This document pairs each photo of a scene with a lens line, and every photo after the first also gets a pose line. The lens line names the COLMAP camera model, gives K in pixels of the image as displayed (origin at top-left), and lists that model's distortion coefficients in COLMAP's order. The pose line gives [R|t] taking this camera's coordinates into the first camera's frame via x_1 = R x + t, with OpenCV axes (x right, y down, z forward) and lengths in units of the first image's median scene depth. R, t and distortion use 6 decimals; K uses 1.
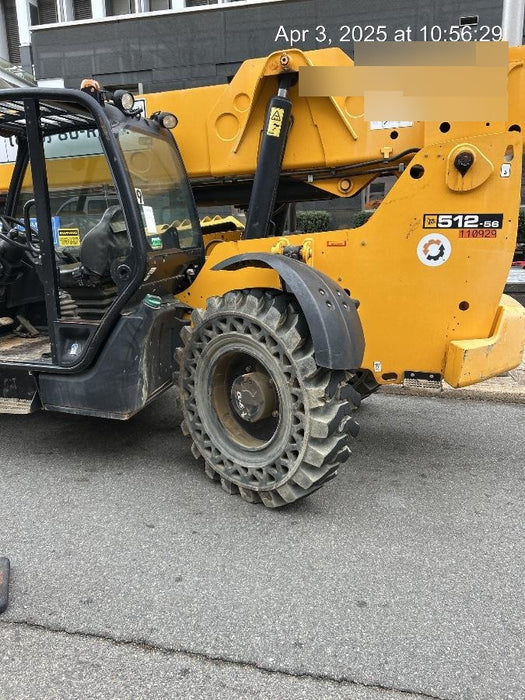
lens RADIAL K [[525.9, 0, 265.4], [0, 525.9, 334.9], [0, 0, 1]] dist [0.004667, -0.004565]
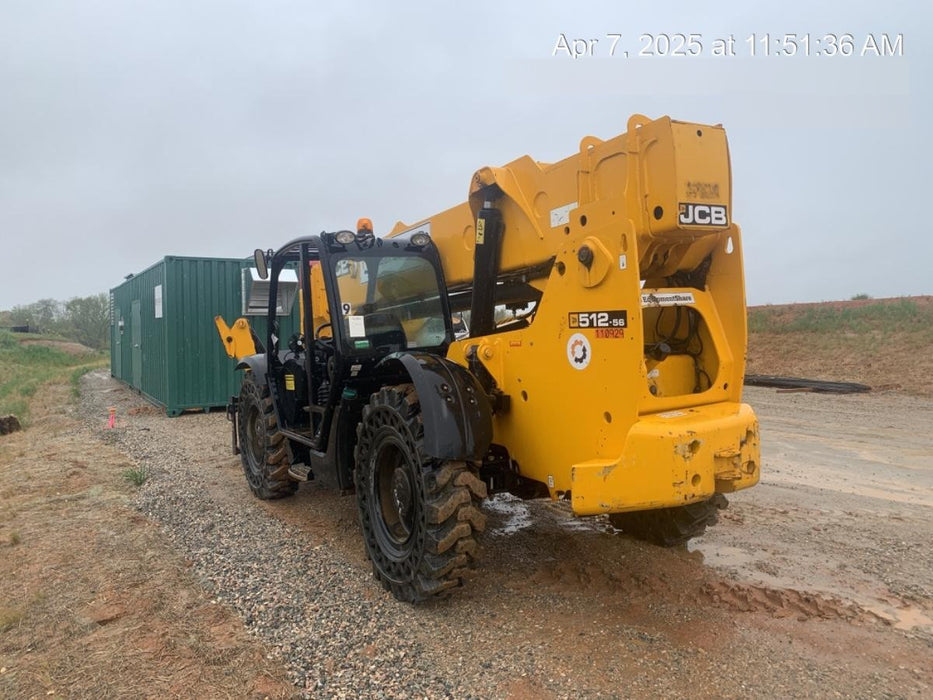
lens RADIAL K [[686.1, 0, 449.3], [0, 686.1, 320.4], [0, 0, 1]] dist [0.024291, -0.005111]
pose [[0.694694, -0.024188, -0.718899, 1.022609], [-0.110000, 0.984107, -0.139408, -0.027061], [0.710845, 0.175924, 0.680992, 0.041184]]
